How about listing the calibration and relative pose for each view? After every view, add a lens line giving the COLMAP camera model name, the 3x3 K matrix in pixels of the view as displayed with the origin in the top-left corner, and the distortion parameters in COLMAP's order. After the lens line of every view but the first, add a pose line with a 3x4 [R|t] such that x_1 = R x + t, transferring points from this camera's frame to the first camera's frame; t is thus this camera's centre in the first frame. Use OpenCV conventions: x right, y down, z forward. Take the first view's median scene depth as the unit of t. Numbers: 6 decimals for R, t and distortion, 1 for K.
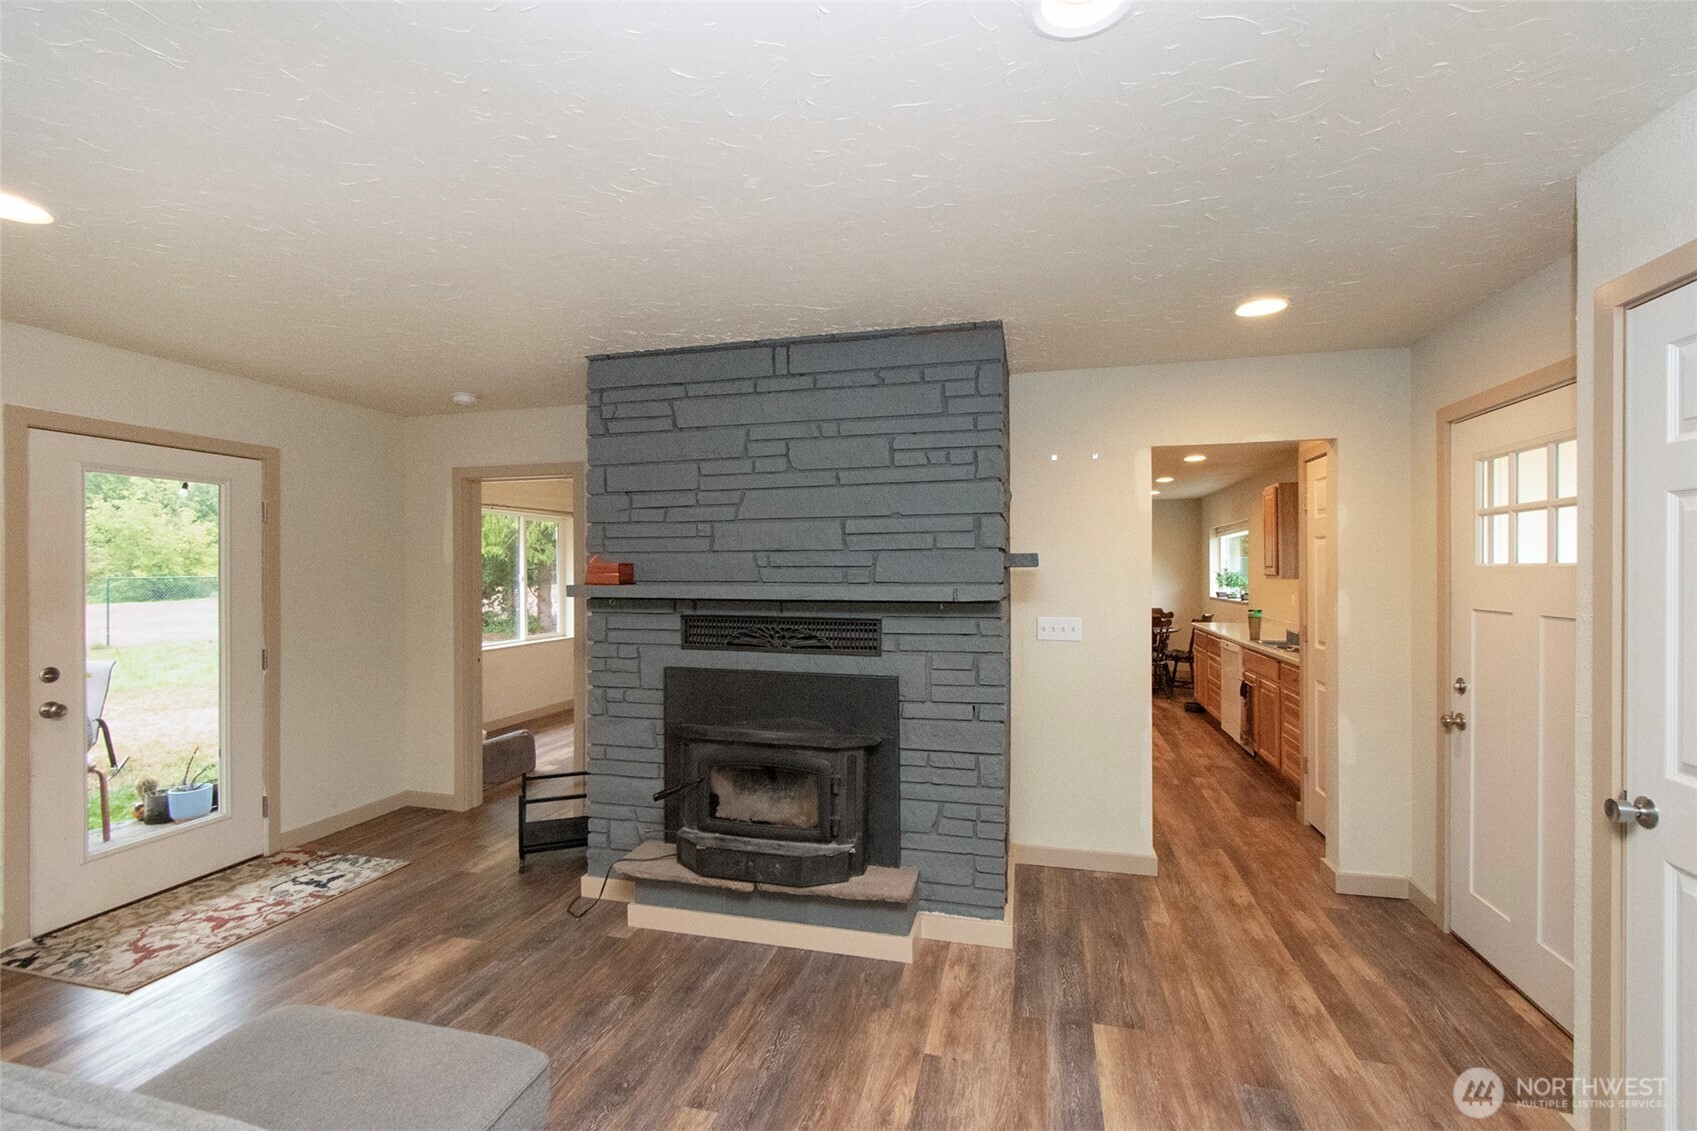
lens RADIAL K [[742.6, 0, 846.5], [0, 742.6, 573.3], [0, 0, 1]] dist [0.000820, 0.000131]
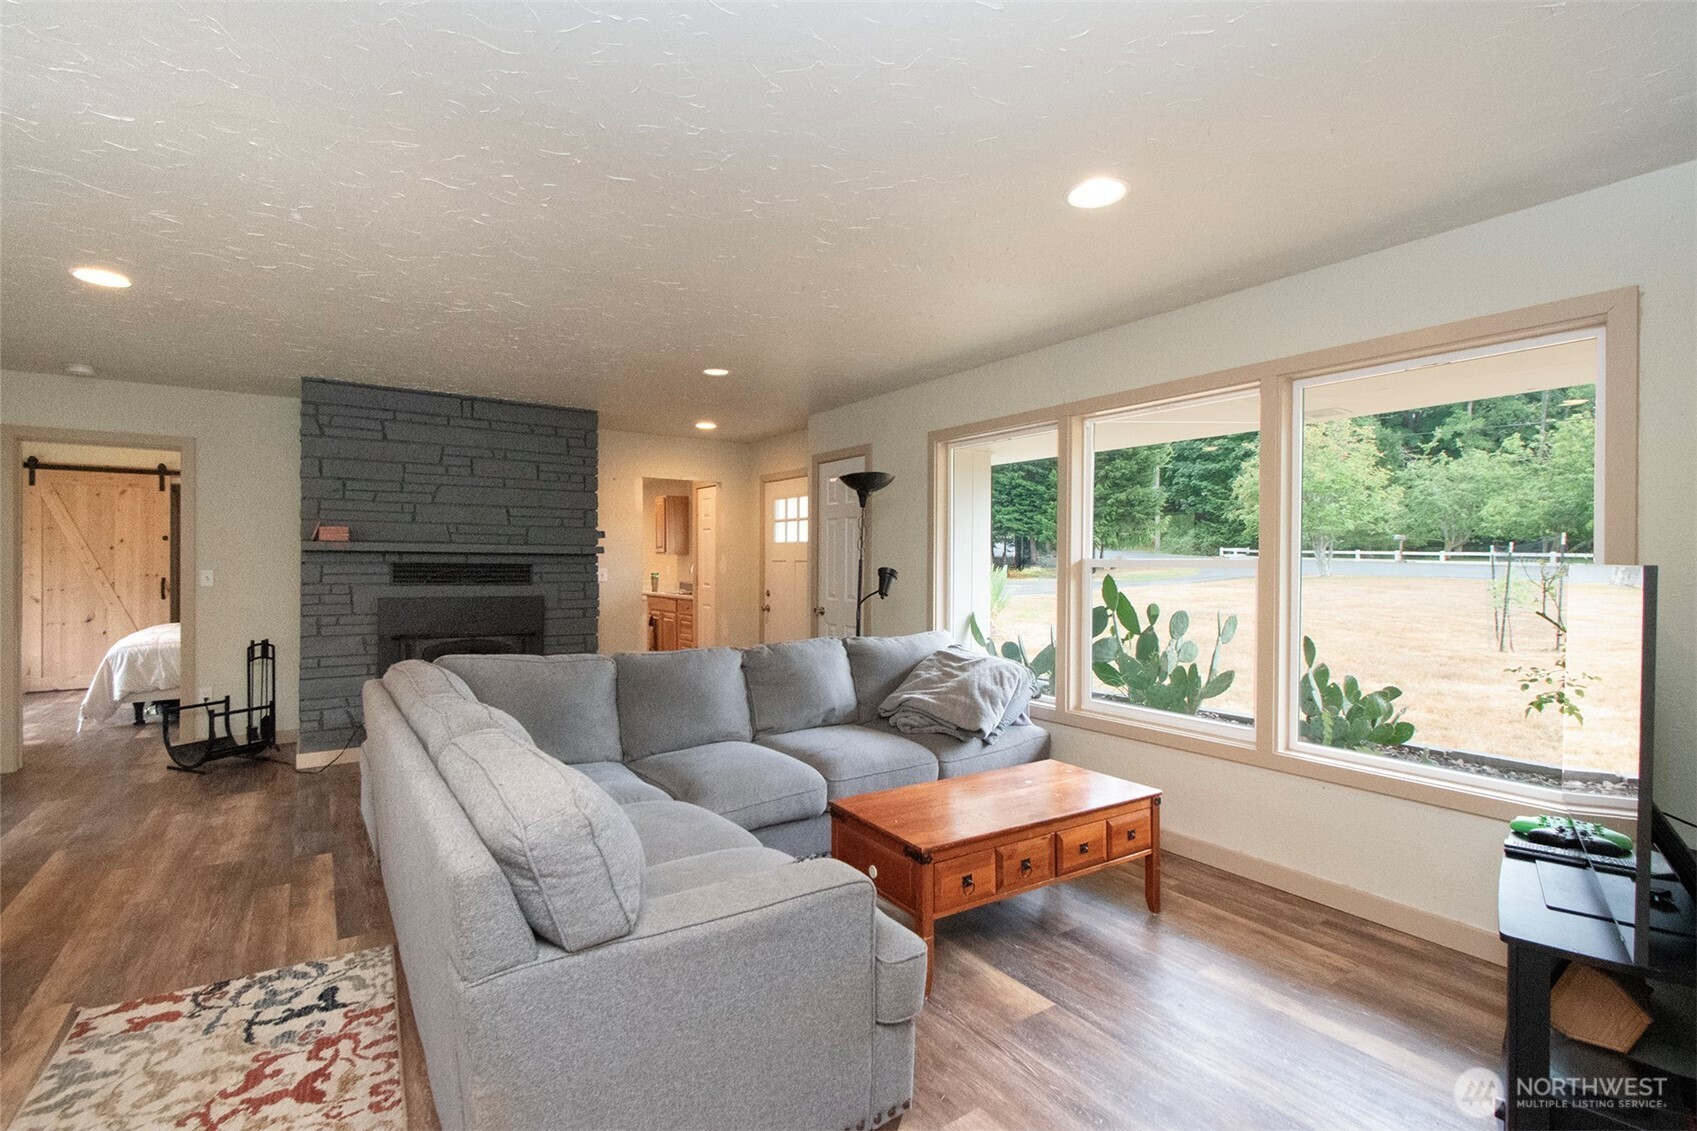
lens RADIAL K [[766.9, 0, 815.6], [0, 766.9, 565.8], [0, 0, 1]] dist [0.003059, -0.000672]
pose [[0.678914, 0.003644, 0.734209, -0.793704], [-0.005026, 0.999987, -0.000315, 0.057646], [-0.734200, -0.003476, 0.678924, -0.709454]]
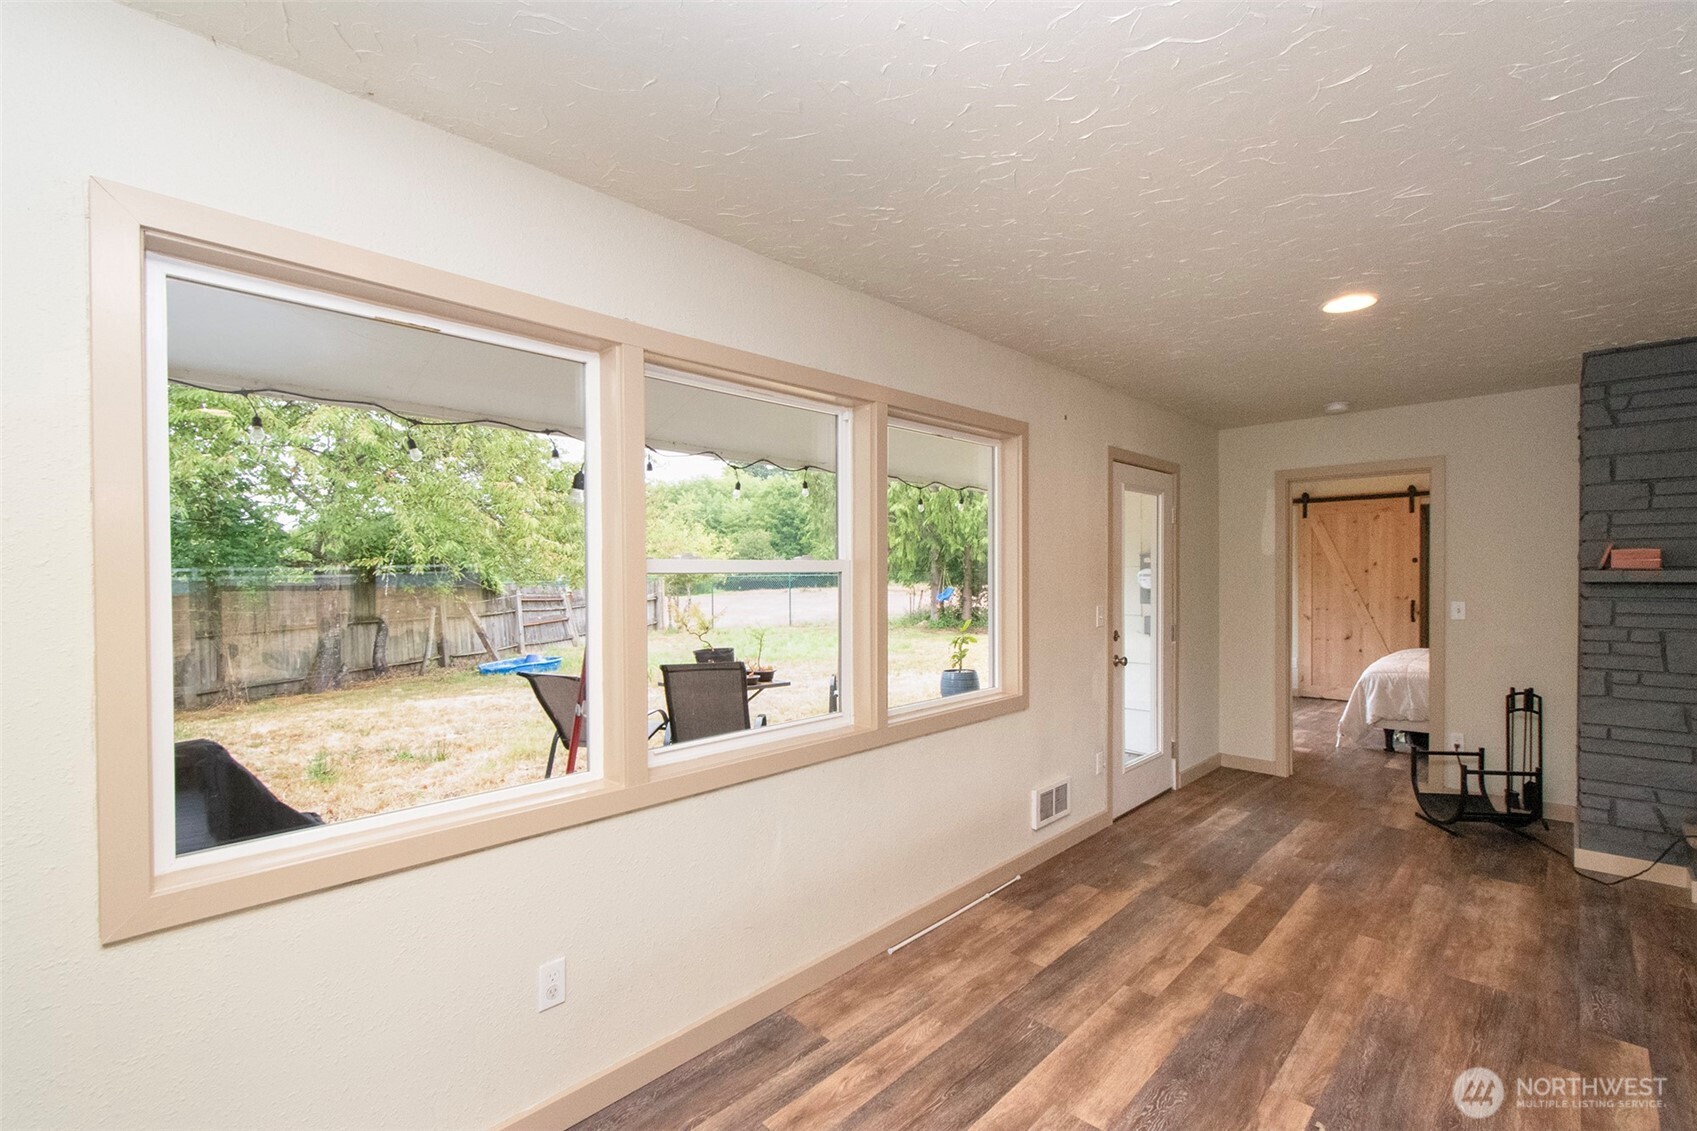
lens RADIAL K [[762.0, 0, 854.6], [0, 762.0, 579.7], [0, 0, 1]] dist [0.010204, -0.004975]
pose [[0.872249, 0.004331, -0.489043, -0.761001], [-0.000601, 0.999970, 0.007782, 0.020793], [0.489062, -0.006494, 0.872225, -0.472546]]
